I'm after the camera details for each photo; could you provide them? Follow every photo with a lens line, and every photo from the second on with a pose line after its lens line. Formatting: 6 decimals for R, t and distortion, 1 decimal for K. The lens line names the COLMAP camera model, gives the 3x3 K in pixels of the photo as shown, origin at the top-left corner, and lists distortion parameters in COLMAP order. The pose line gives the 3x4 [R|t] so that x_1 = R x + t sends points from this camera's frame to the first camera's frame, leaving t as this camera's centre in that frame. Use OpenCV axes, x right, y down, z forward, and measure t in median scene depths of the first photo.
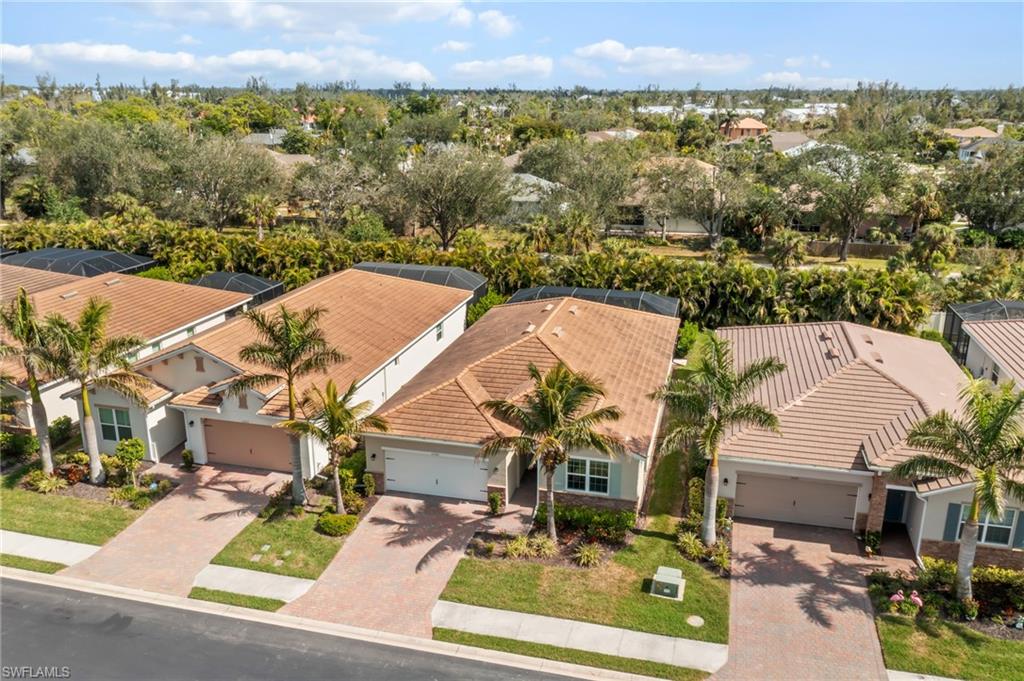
lens RADIAL K [[806.9, 0, 512.0], [0, 806.9, 340.5], [0, 0, 1]] dist [0.006386, 0.005191]
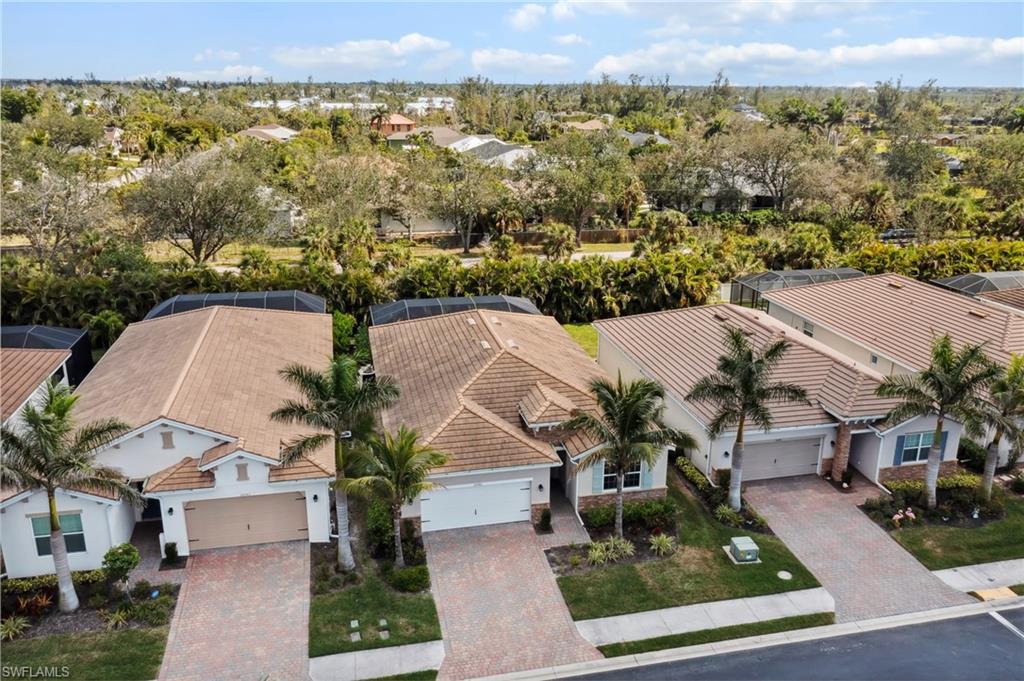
lens RADIAL K [[806.9, 0, 512.0], [0, 806.9, 340.5], [0, 0, 1]] dist [0.006386, 0.005191]
pose [[0.891864, -0.132388, 0.432495, -0.419067], [0.128576, 0.990964, 0.038197, -0.059827], [-0.433644, 0.021541, 0.900827, 0.082593]]
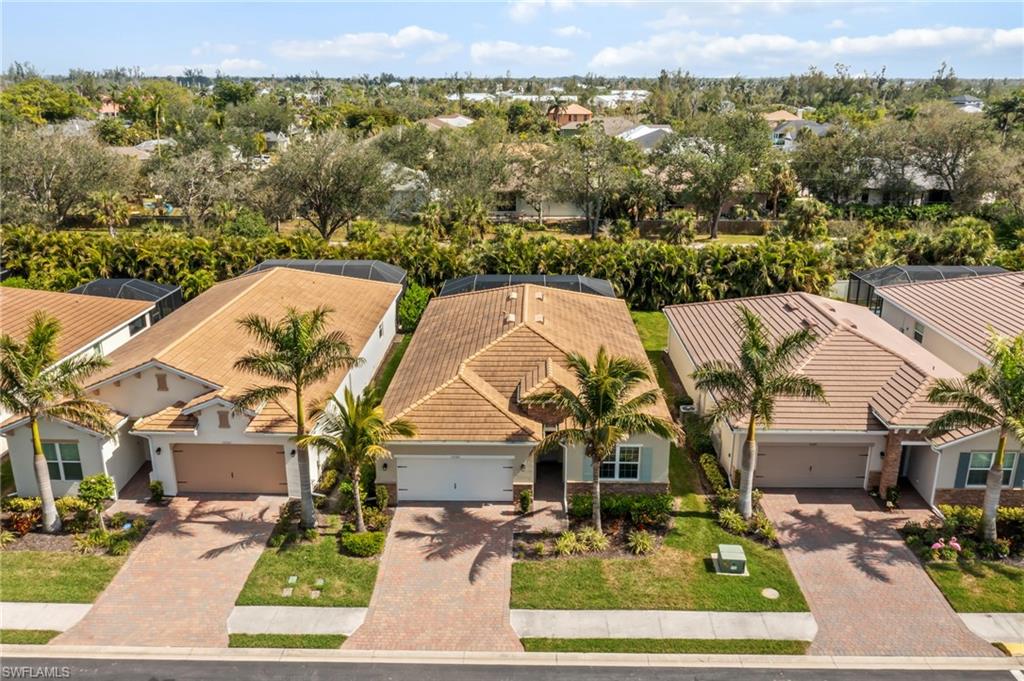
lens RADIAL K [[814.4, 0, 512.0], [0, 814.4, 340.5], [0, 0, 1]] dist [0.000253, 0.007146]
pose [[0.973576, -0.070236, 0.217295, -0.206727], [0.067750, 0.997524, 0.018880, -0.007079], [-0.218083, -0.003659, 0.975923, 0.055607]]
